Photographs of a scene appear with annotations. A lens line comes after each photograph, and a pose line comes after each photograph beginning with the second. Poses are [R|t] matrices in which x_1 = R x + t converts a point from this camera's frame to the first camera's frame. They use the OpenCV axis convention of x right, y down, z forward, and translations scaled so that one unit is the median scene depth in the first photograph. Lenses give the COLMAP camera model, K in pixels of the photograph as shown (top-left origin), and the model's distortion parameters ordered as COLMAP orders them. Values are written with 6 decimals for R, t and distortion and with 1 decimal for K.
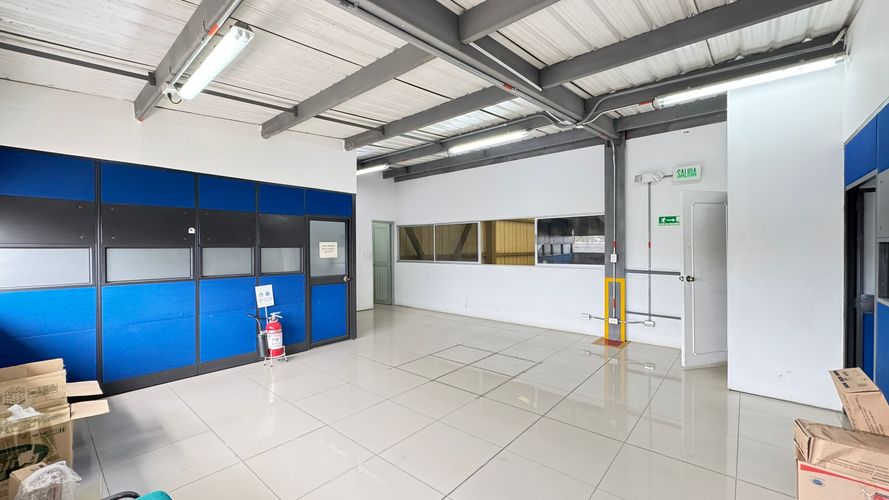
lens RADIAL K [[349.7, 0, 444.5], [0, 349.7, 250.0], [0, 0, 1]] dist [-0.007734, 0.000068]
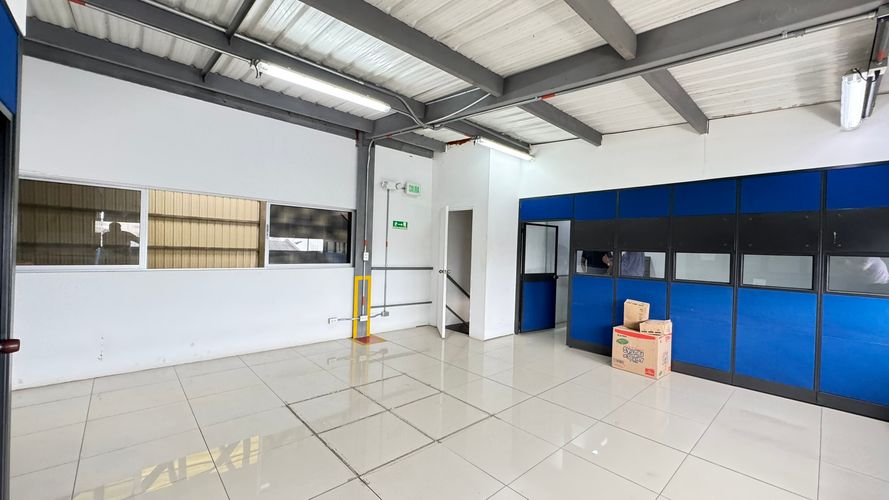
lens RADIAL K [[354.7, 0, 444.5], [0, 354.7, 250.0], [0, 0, 1]] dist [-0.001093, 0.000360]
pose [[0.115897, 0.004415, 0.993251, -0.523270], [-0.030203, 0.999543, -0.000919, -0.001543], [-0.992802, -0.029892, 0.115977, 0.662405]]
